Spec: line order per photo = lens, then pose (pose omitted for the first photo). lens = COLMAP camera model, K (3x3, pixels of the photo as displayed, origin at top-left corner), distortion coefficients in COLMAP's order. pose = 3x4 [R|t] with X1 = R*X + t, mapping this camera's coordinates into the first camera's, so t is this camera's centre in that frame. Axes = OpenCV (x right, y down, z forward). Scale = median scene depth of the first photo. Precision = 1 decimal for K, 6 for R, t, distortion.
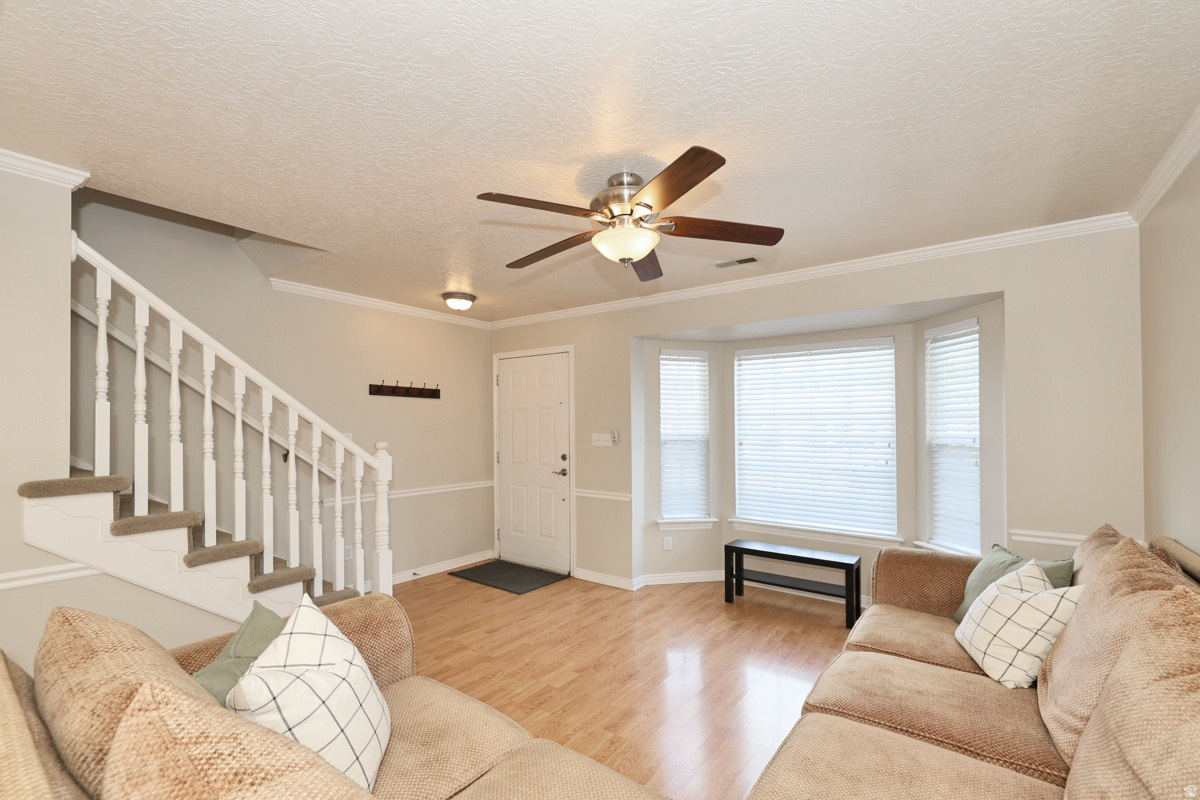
lens RADIAL K [[502.3, 0, 595.7], [0, 502.3, 426.8], [0, 0, 1]] dist [-0.000249, 0.000022]
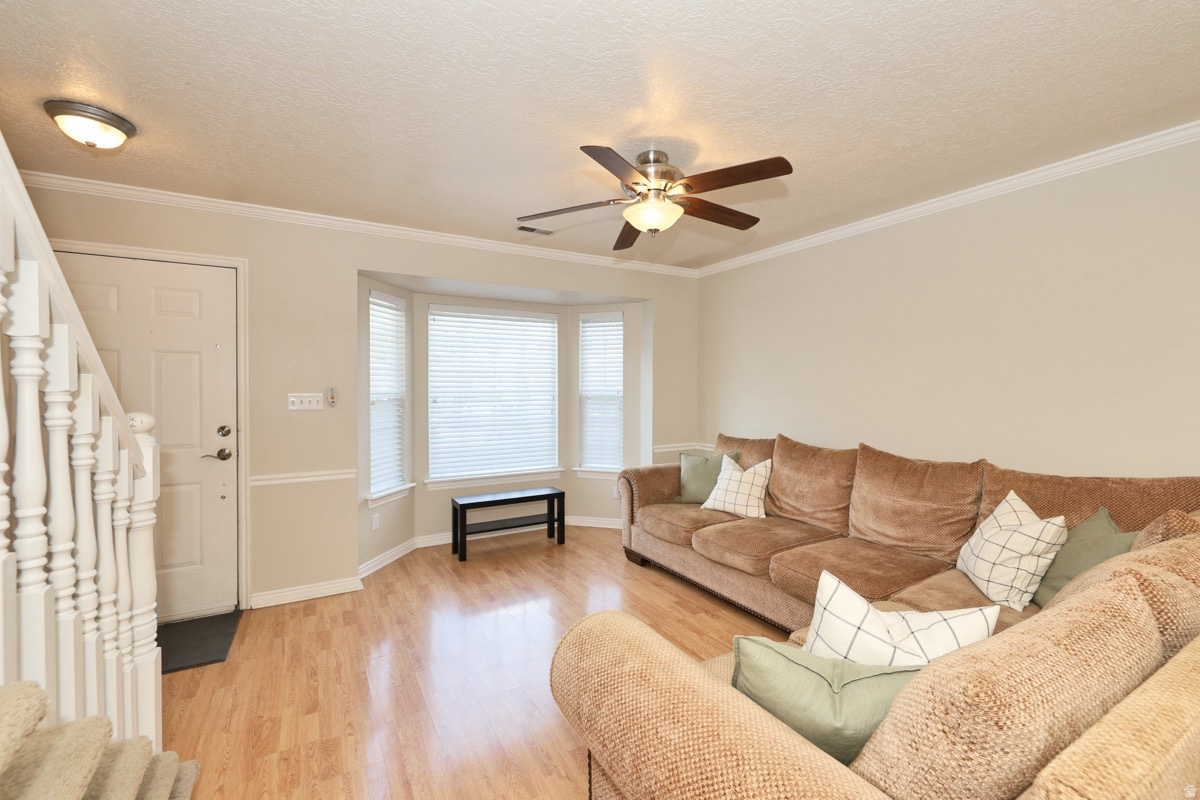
lens RADIAL K [[509.0, 0, 602.5], [0, 509.0, 390.3], [0, 0, 1]] dist [-0.001494, -0.000032]
pose [[0.399929, -0.010853, 0.916482, -0.514661], [0.000543, 0.999933, 0.011605, 0.001743], [-0.916546, -0.004144, 0.399908, 0.331718]]
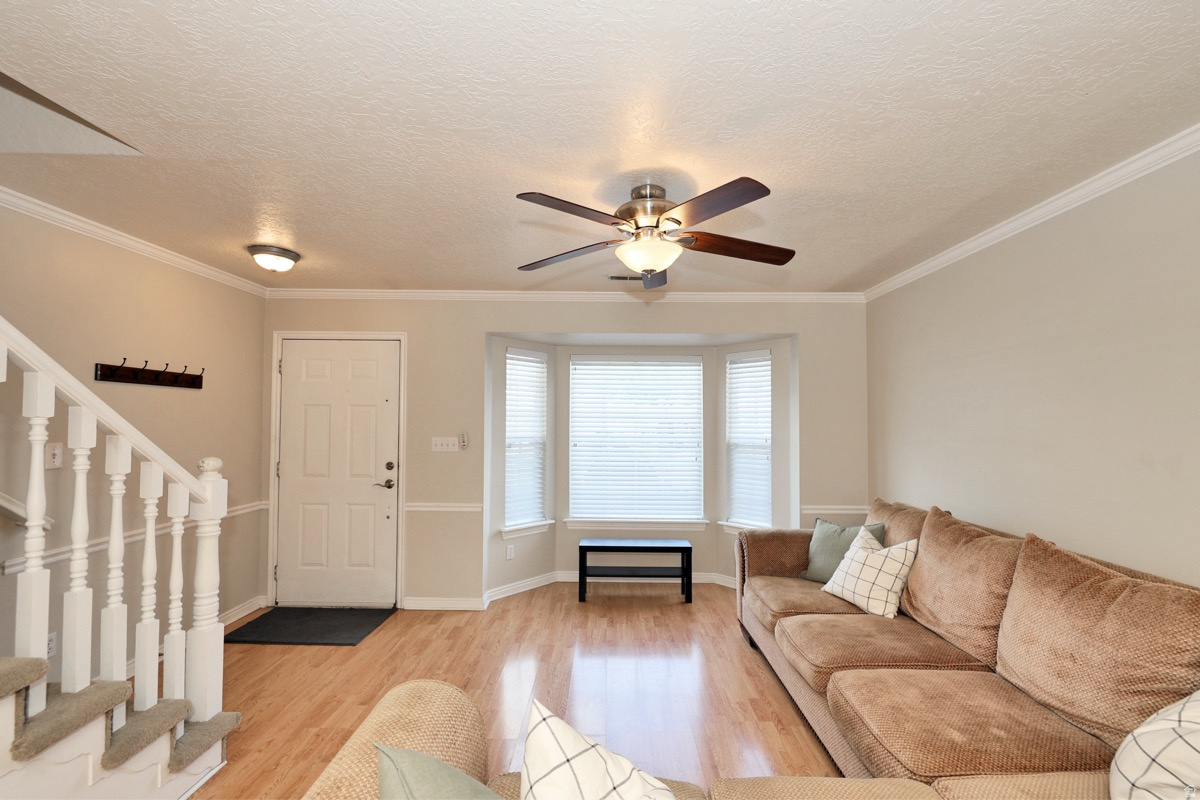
lens RADIAL K [[511.5, 0, 600.6], [0, 511.5, 405.4], [0, 0, 1]] dist [-0.001334, 0.000083]
pose [[0.809420, 0.023080, 0.586777, -0.310268], [-0.007315, 0.999546, -0.029225, -0.018992], [-0.587185, 0.019363, 0.809221, 0.120550]]
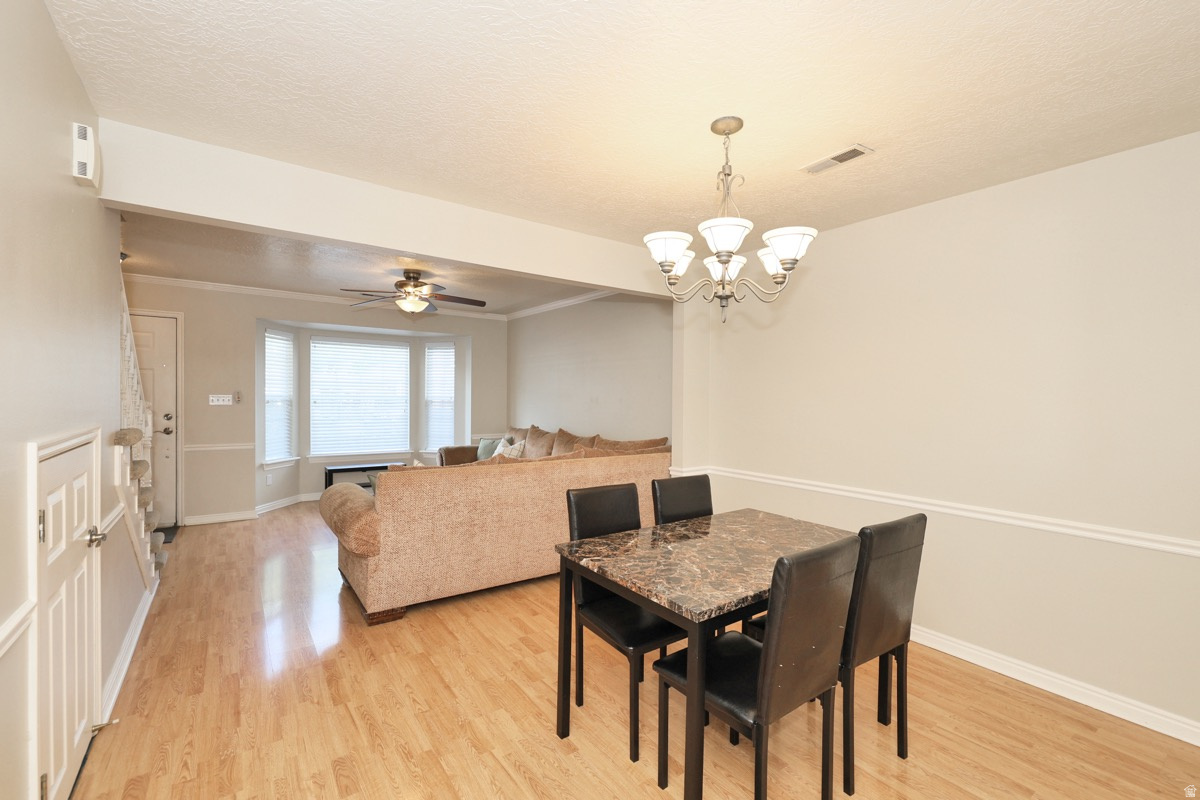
lens RADIAL K [[506.1, 0, 578.0], [0, 506.1, 406.7], [0, 0, 1]] dist [0.011817, 0.000093]
pose [[0.328289, -0.019078, 0.944384, -0.881967], [-0.014299, 0.999581, 0.025164, -0.000317], [-0.944469, -0.021765, 0.327879, -0.187700]]
